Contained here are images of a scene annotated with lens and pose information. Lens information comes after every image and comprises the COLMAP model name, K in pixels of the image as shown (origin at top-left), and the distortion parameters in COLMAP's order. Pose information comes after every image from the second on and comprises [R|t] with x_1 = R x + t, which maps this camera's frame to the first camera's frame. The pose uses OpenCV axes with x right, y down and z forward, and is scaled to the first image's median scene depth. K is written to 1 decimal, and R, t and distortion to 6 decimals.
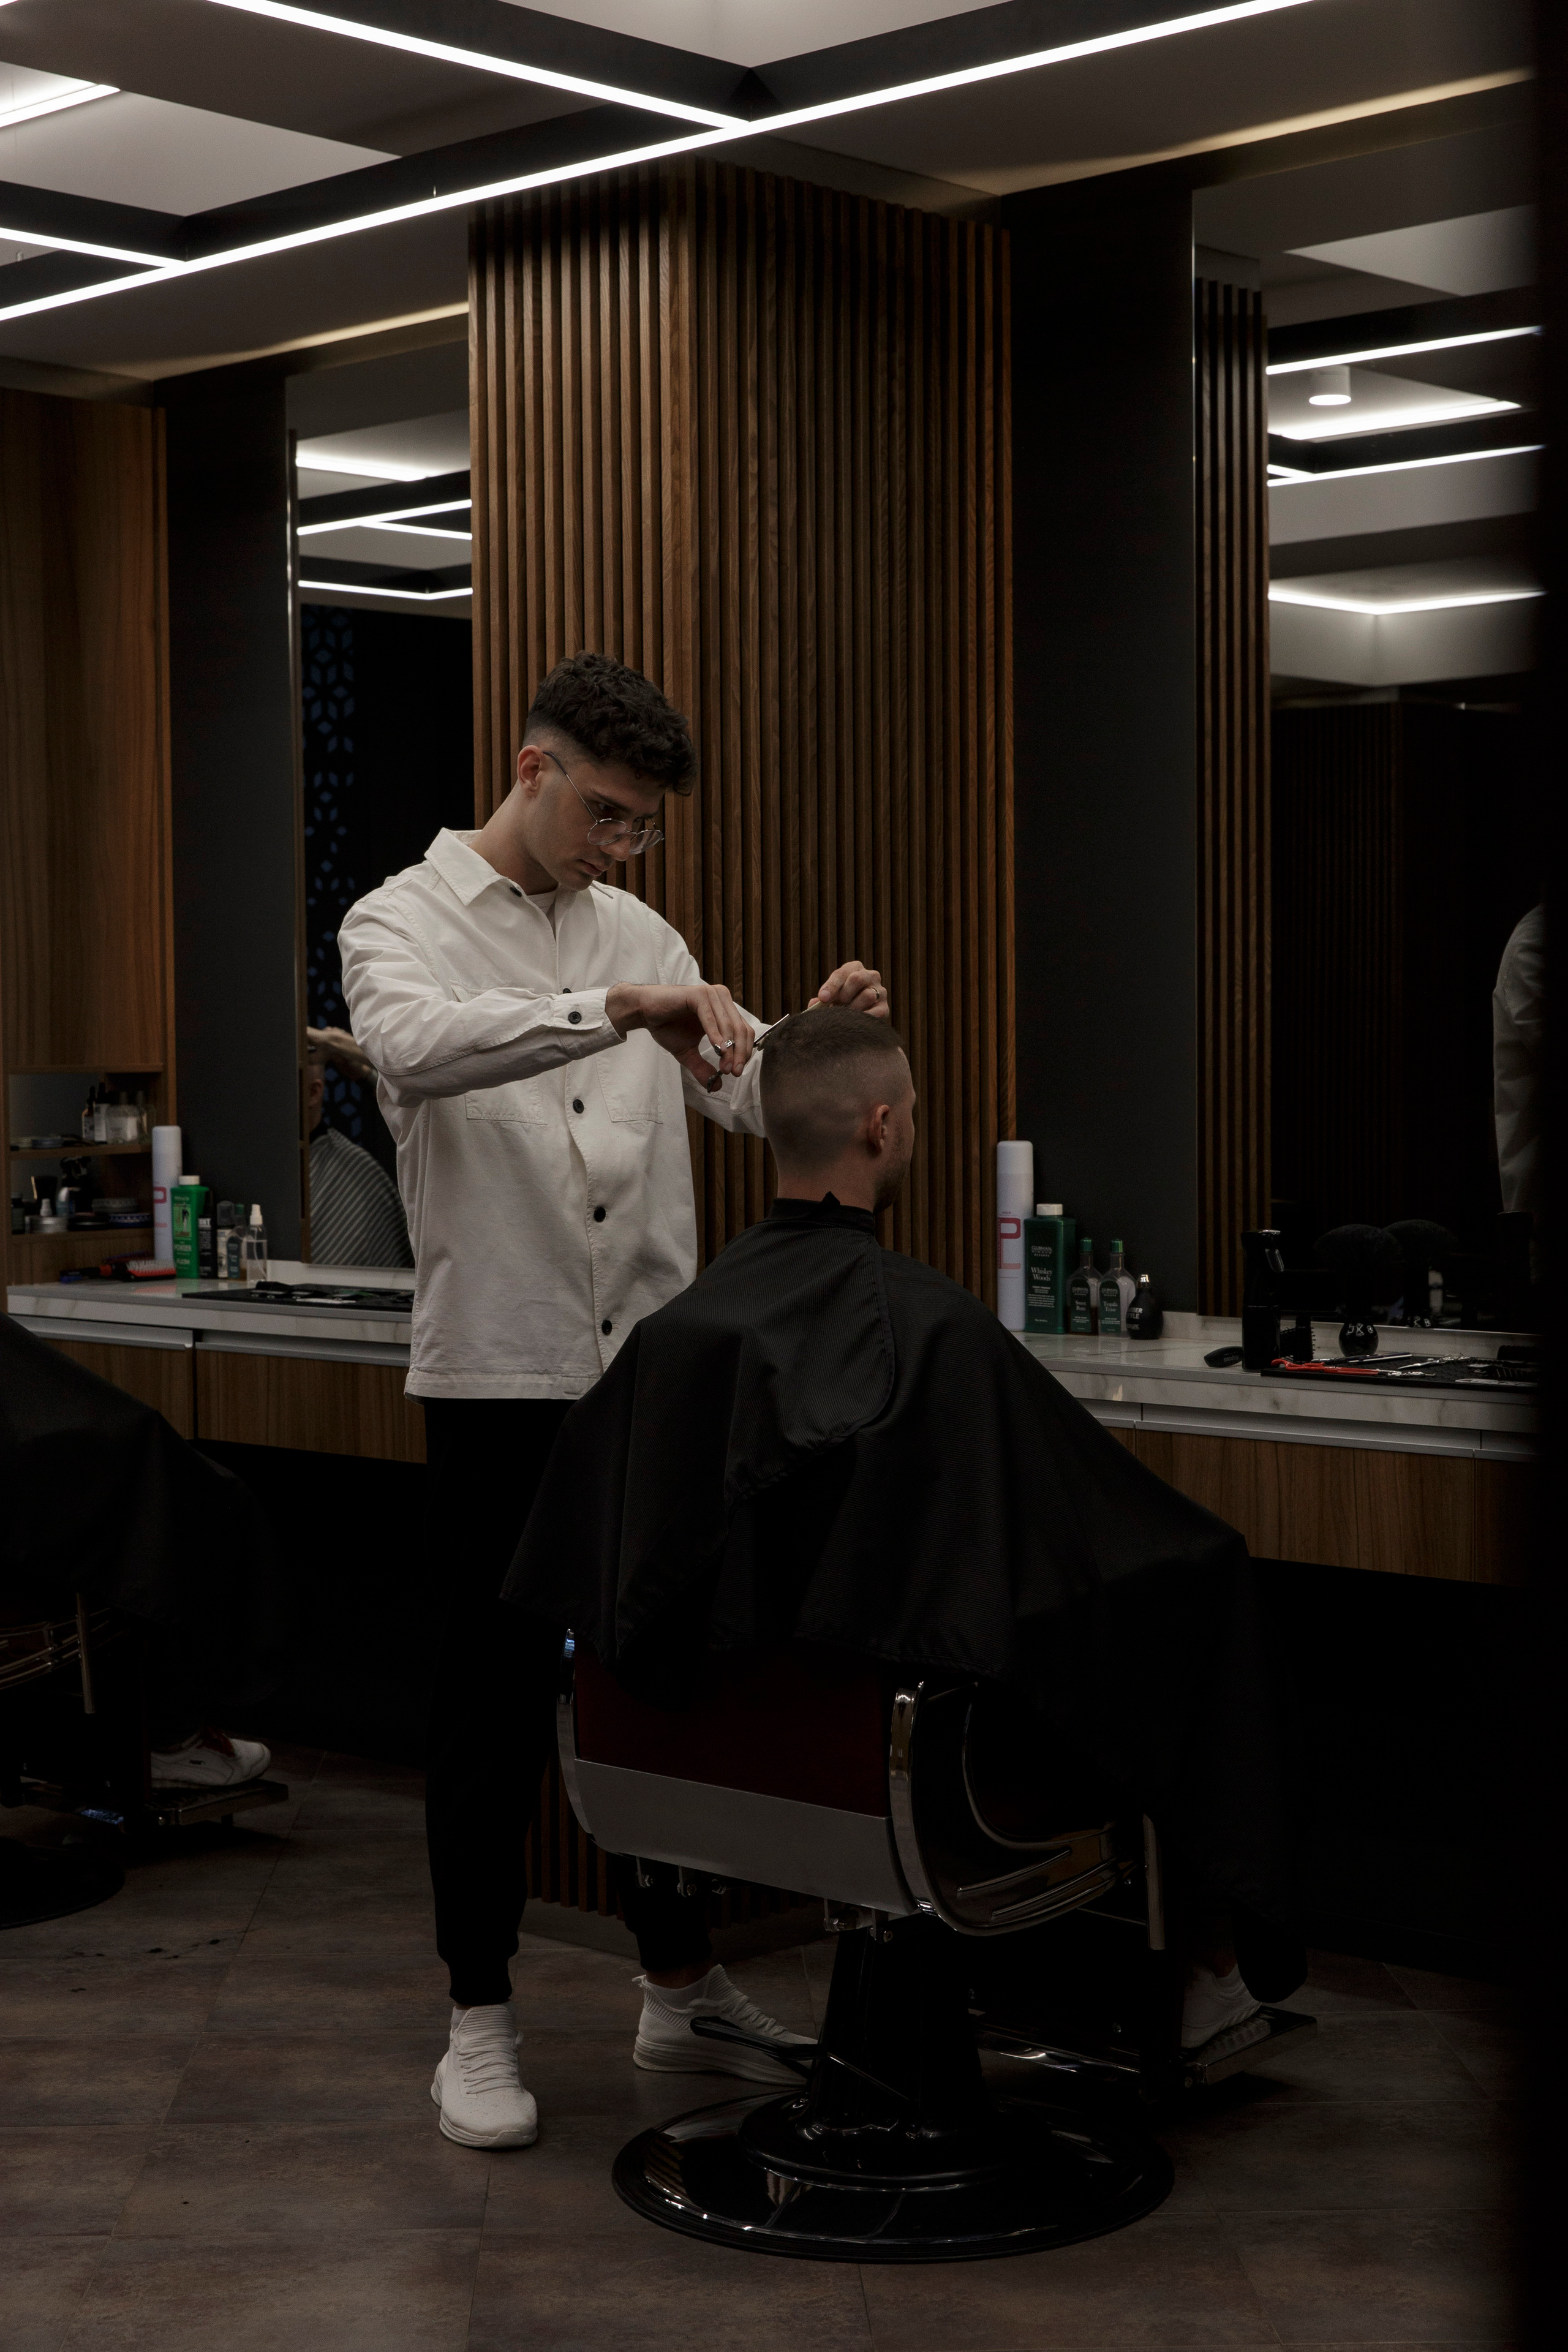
lens RADIAL K [[3617.6, 0, 775.1], [0, 3617.6, 1186.8], [0, 0, 1]] dist [0.058152, 0.000000]
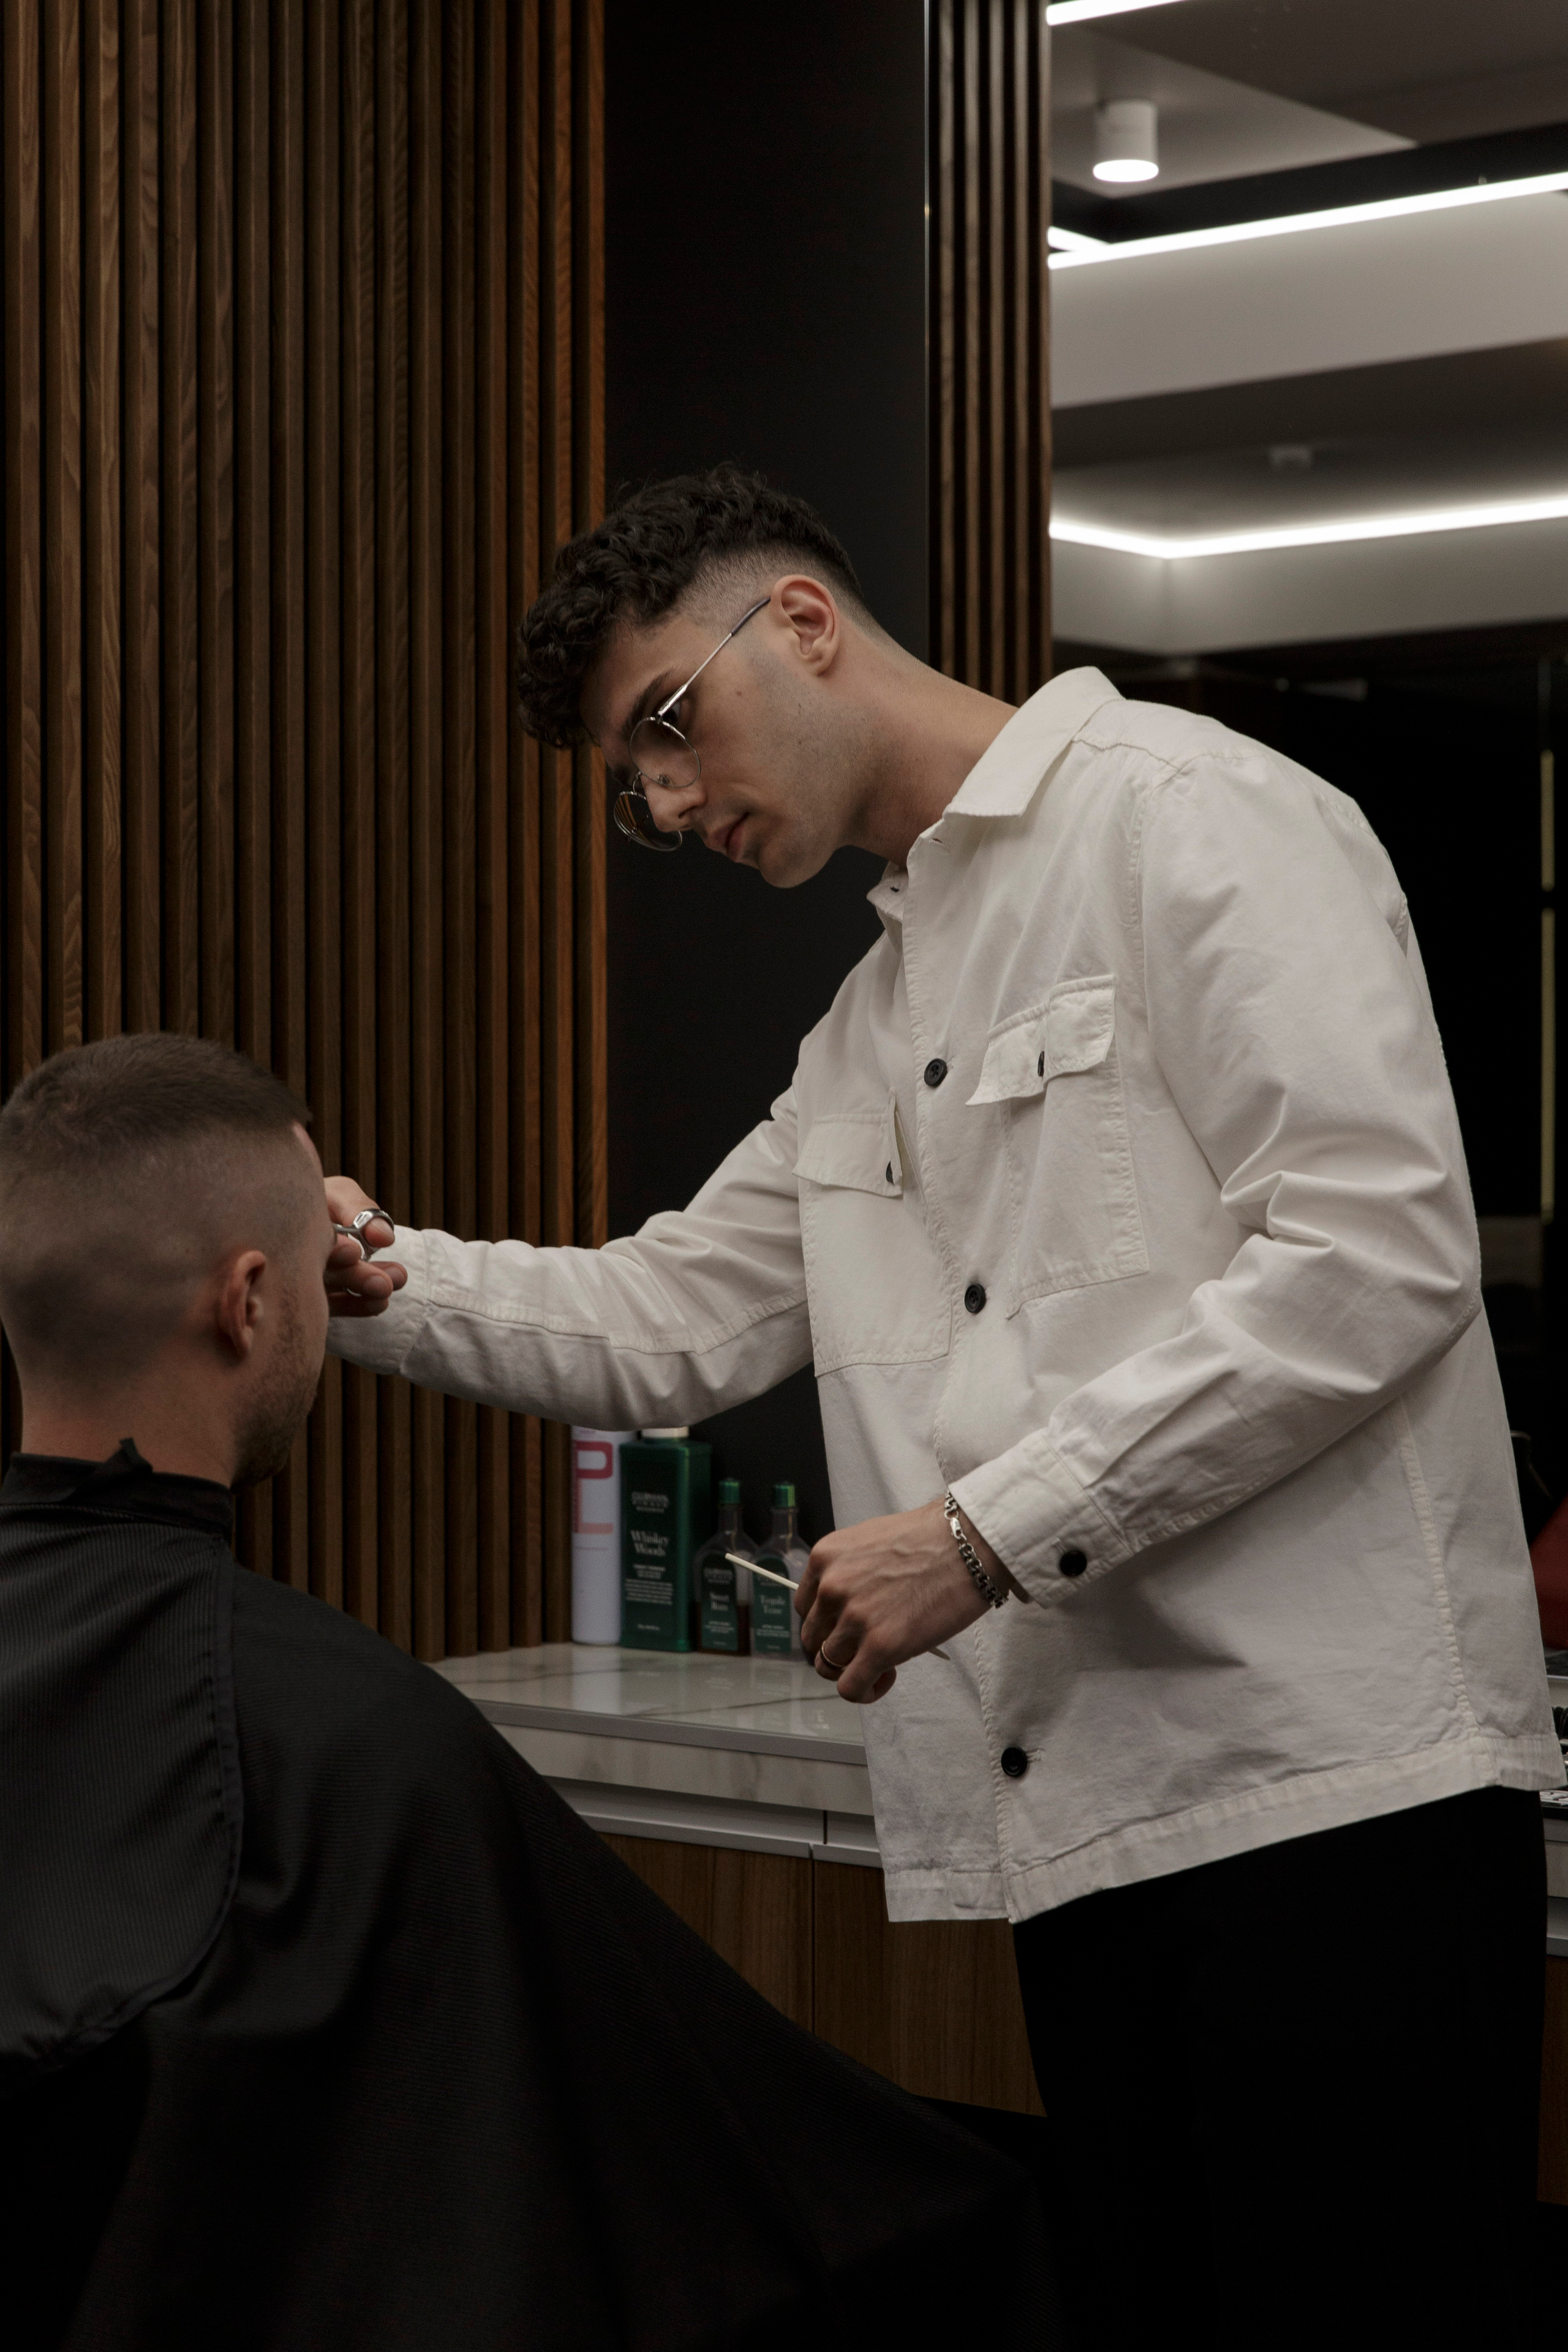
lens RADIAL K [[4478.2, 0, 784.5], [0, 4478.2, 1173.2], [0, 0, 1]] dist [0.031273, 0.000000]
pose [[0.996311, 0.007332, 0.085501, 0.035659], [-0.004533, 0.999449, -0.032880, -0.010332], [-0.085695, 0.032371, 0.995795, 0.317636]]
